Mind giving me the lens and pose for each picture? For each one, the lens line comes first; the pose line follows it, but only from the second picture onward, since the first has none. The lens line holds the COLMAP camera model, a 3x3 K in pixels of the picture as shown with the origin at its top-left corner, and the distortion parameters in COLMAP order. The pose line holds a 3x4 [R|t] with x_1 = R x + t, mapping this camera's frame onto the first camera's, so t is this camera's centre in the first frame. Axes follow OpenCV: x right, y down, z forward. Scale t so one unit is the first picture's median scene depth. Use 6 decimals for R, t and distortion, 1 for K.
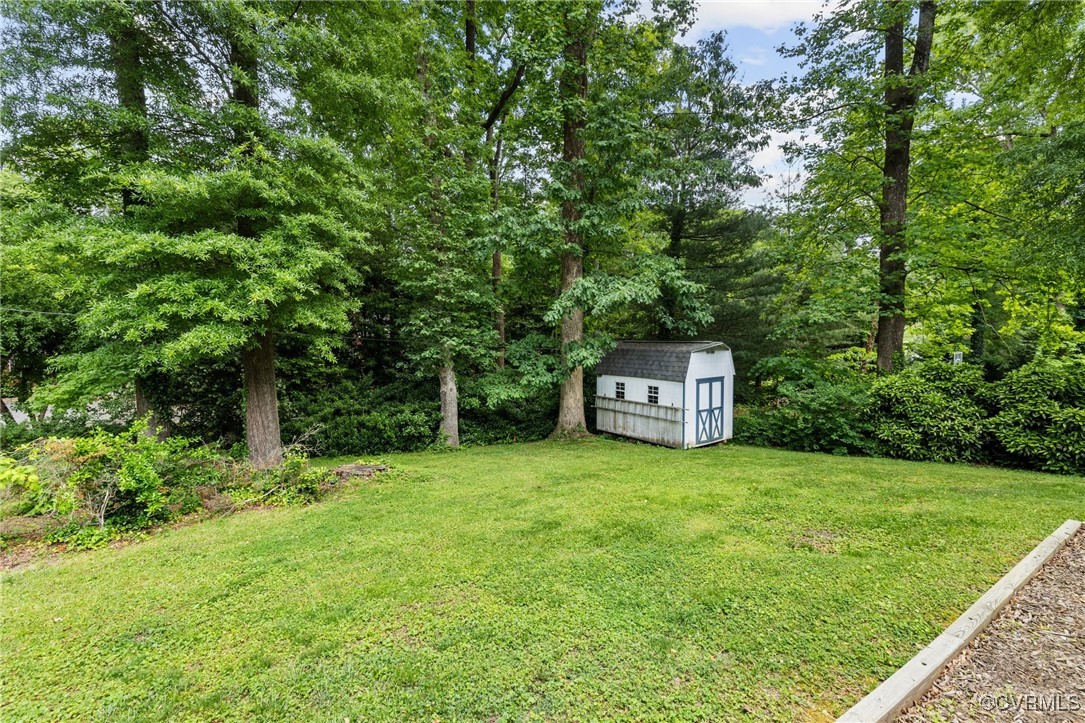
lens RADIAL K [[467.7, 0, 542.5], [0, 467.7, 361.5], [0, 0, 1]] dist [0.001890, -0.000027]
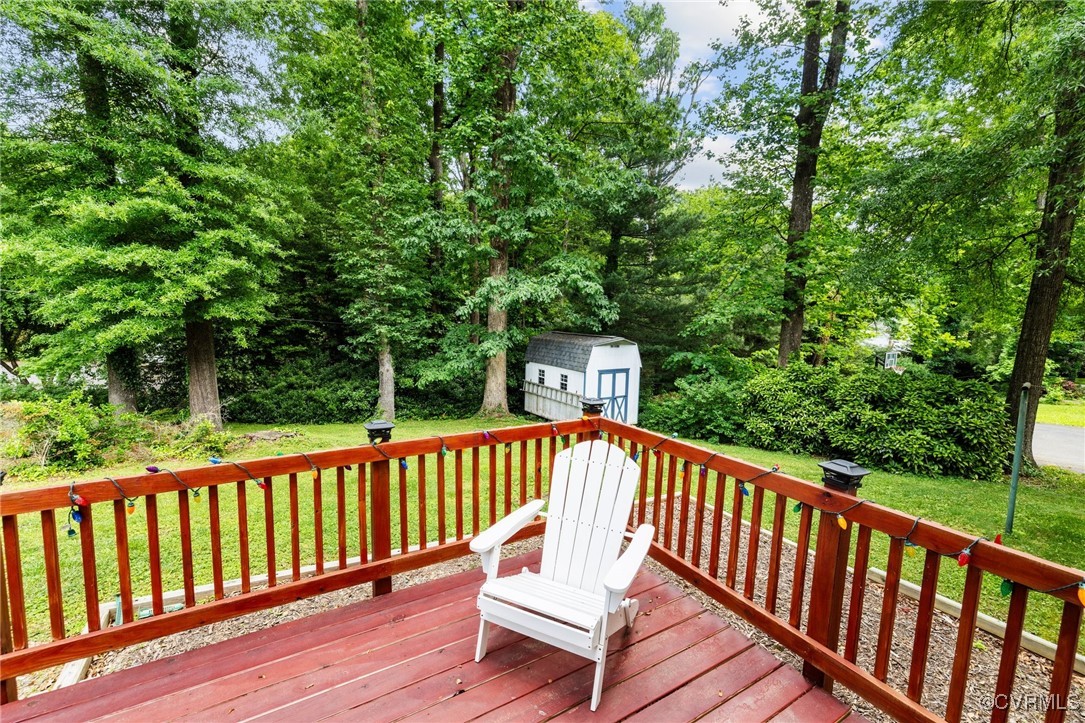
lens RADIAL K [[467.6, 0, 536.6], [0, 467.6, 363.6], [0, 0, 1]] dist [0.000447, 0.000329]
pose [[0.998021, 0.038922, -0.049395, 0.247172], [-0.036277, 0.997916, 0.053366, -0.033538], [0.051370, -0.051469, 0.997353, -0.126442]]
